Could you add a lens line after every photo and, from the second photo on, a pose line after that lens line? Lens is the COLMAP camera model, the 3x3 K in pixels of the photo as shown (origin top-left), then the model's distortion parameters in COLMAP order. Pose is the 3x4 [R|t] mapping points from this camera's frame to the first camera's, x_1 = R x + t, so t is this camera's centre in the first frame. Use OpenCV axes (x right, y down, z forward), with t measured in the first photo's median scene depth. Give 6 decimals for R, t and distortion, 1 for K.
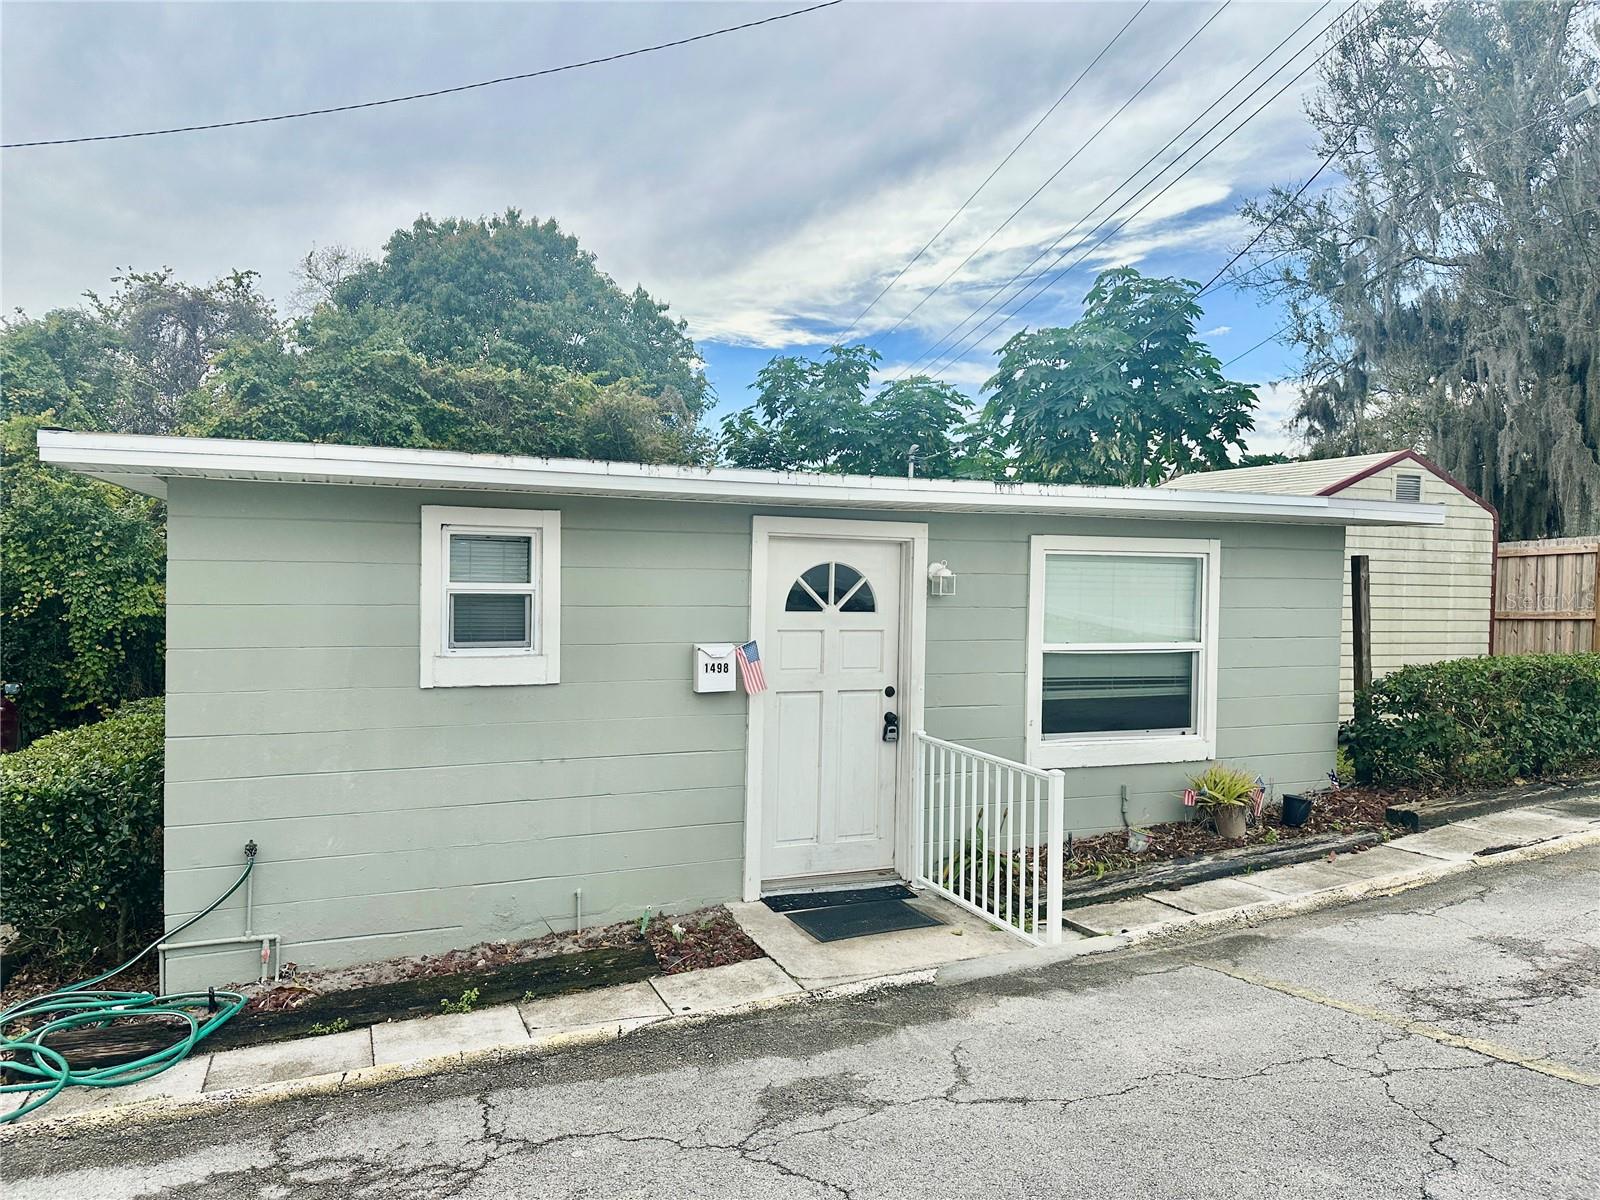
lens RADIAL K [[1125.5, 0, 800.0], [0, 1125.5, 600.0], [0, 0, 1]] dist [0.060497, -0.072934]
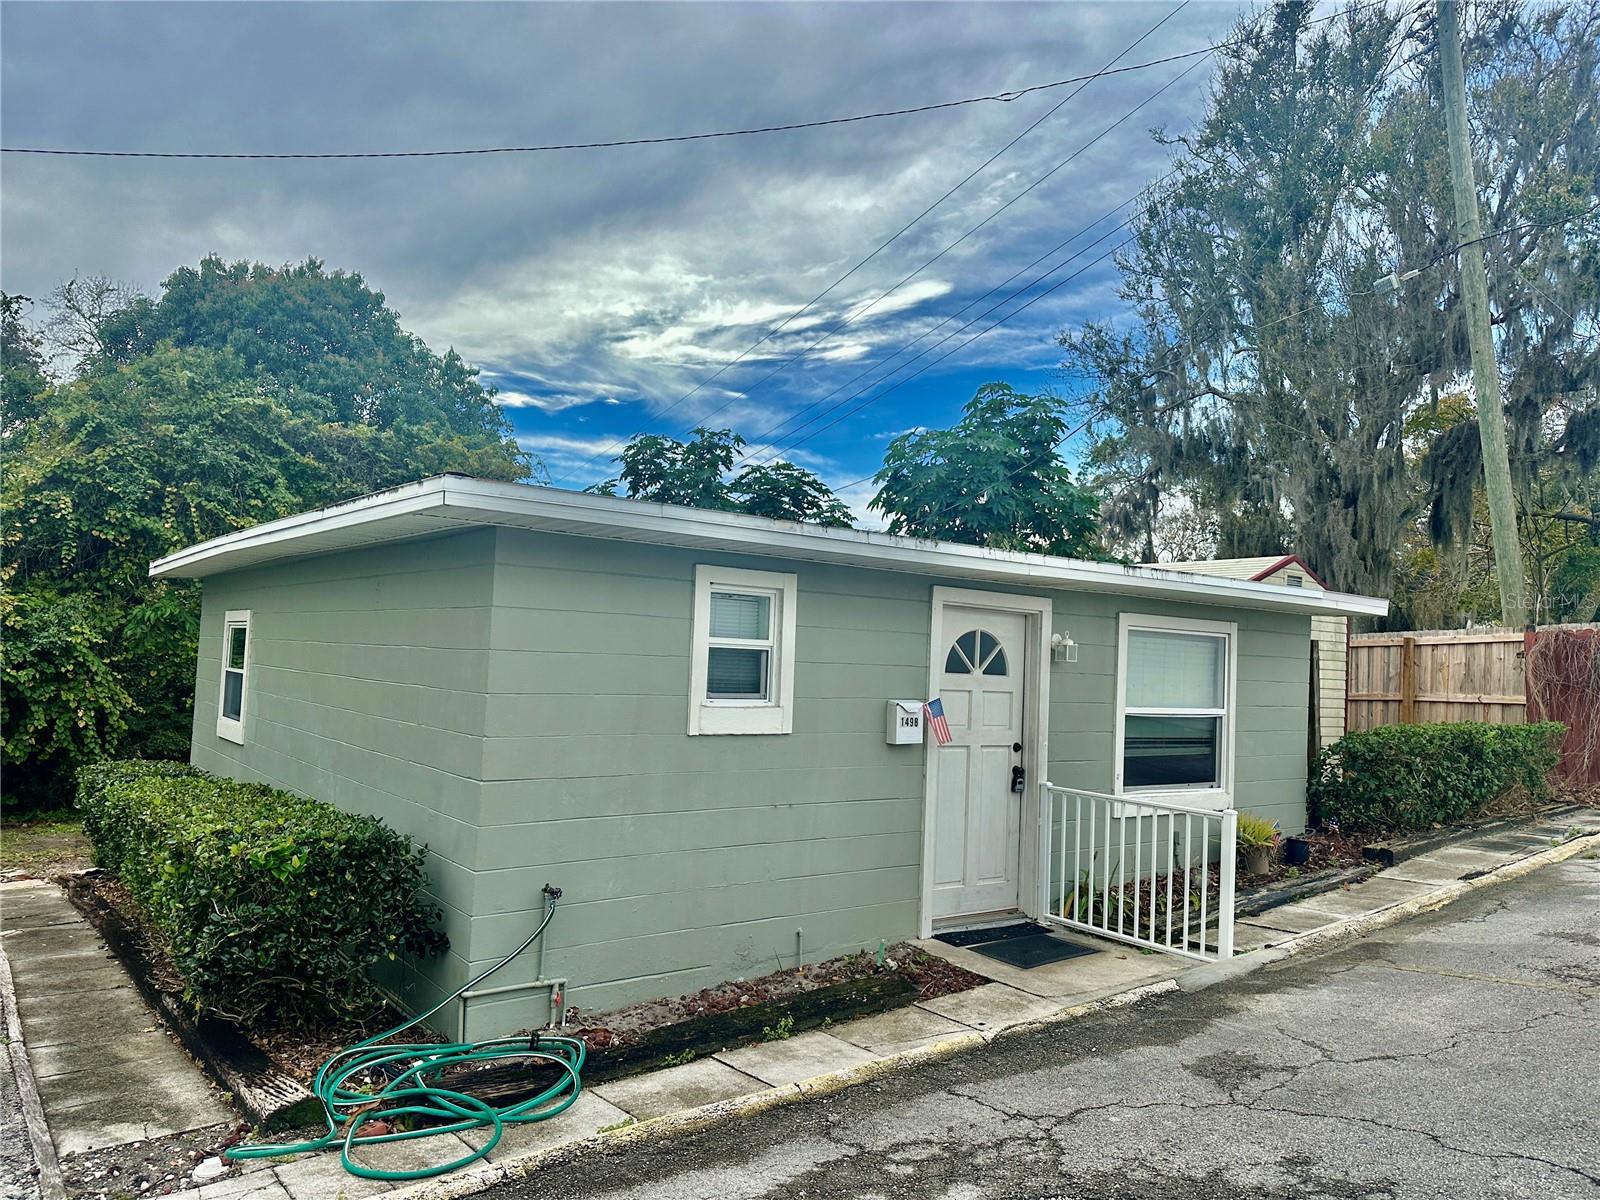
lens RADIAL K [[1129.5, 0, 807.5], [0, 1129.5, 605.3], [0, 0, 1]] dist [0.053423, -0.083080]
pose [[0.967079, 0.035719, 0.251956, -0.441079], [-0.018593, 0.997372, -0.070028, 0.025012], [-0.253796, 0.063038, 0.965202, -0.046518]]
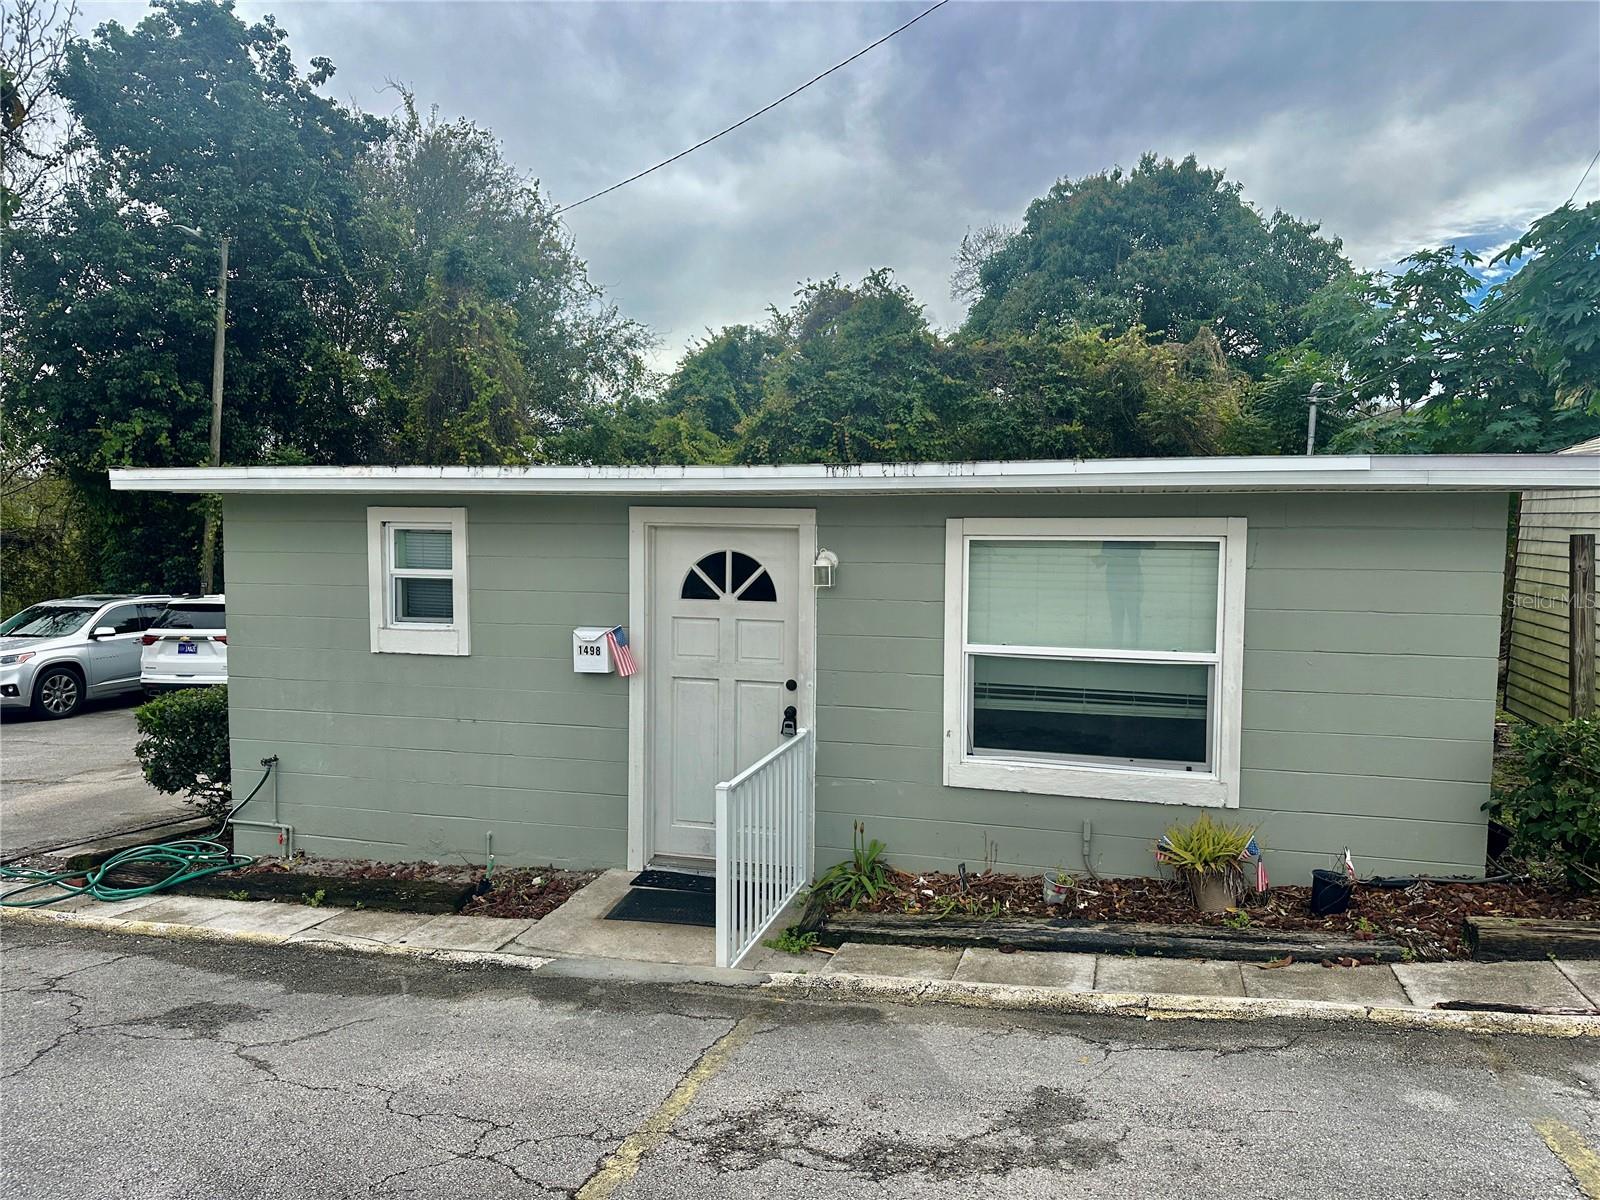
lens RADIAL K [[1123.1, 0, 803.4], [0, 1123.1, 612.0], [0, 0, 1]] dist [0.062481, -0.070185]
pose [[0.778730, 0.039886, -0.626091, 0.735546], [-0.008046, 0.998530, 0.053606, -0.034453], [0.627308, -0.036707, 0.777906, 0.285670]]
